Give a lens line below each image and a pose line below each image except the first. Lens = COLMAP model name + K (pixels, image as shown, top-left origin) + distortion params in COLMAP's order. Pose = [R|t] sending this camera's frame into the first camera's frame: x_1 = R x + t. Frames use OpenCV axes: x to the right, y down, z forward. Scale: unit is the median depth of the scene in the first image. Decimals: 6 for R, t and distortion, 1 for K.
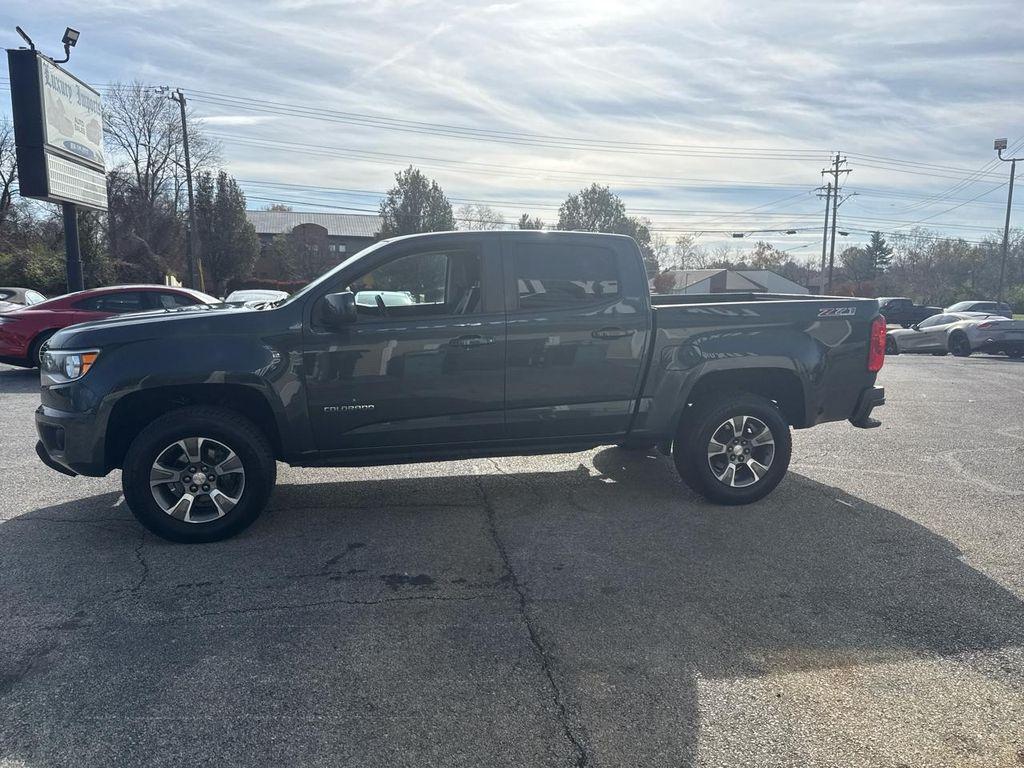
lens RADIAL K [[706.1, 0, 514.5], [0, 706.1, 400.8], [0, 0, 1]] dist [0.062749, -0.079249]
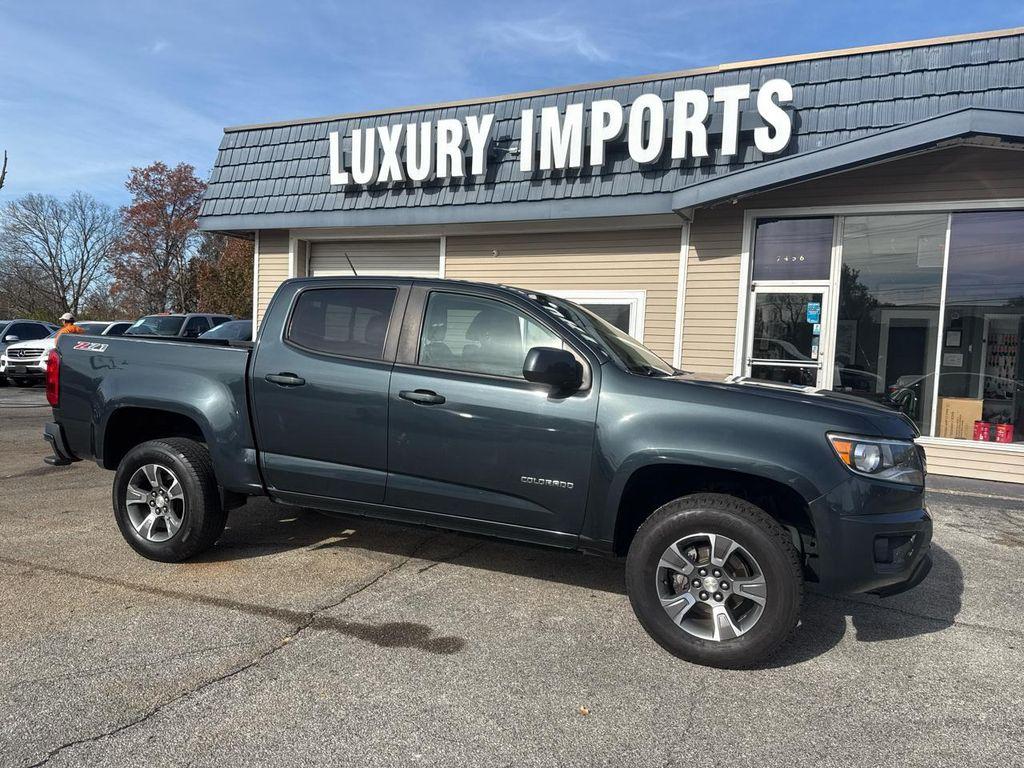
lens RADIAL K [[709.4, 0, 511.3], [0, 709.4, 392.3], [0, 0, 1]] dist [0.129200, -0.217086]
pose [[-0.808696, -0.082076, 0.582473, -0.623586], [0.049685, 0.977148, 0.206670, -0.275310], [-0.586125, 0.196074, -0.786138, 1.629747]]
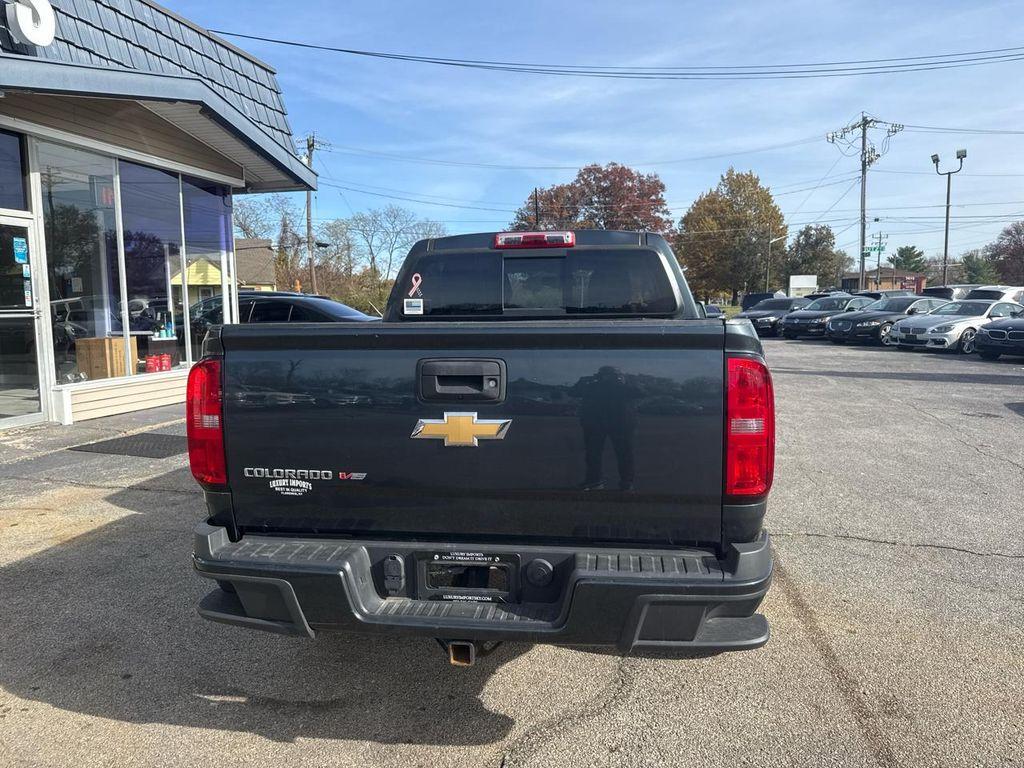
lens RADIAL K [[711.0, 0, 523.0], [0, 711.0, 382.7], [0, 0, 1]] dist [0.086342, -0.132092]
pose [[-0.369799, 0.096636, -0.924073, 0.789771], [-0.153608, 0.974531, 0.163384, -0.195458], [0.916326, 0.202364, -0.345536, 1.244361]]
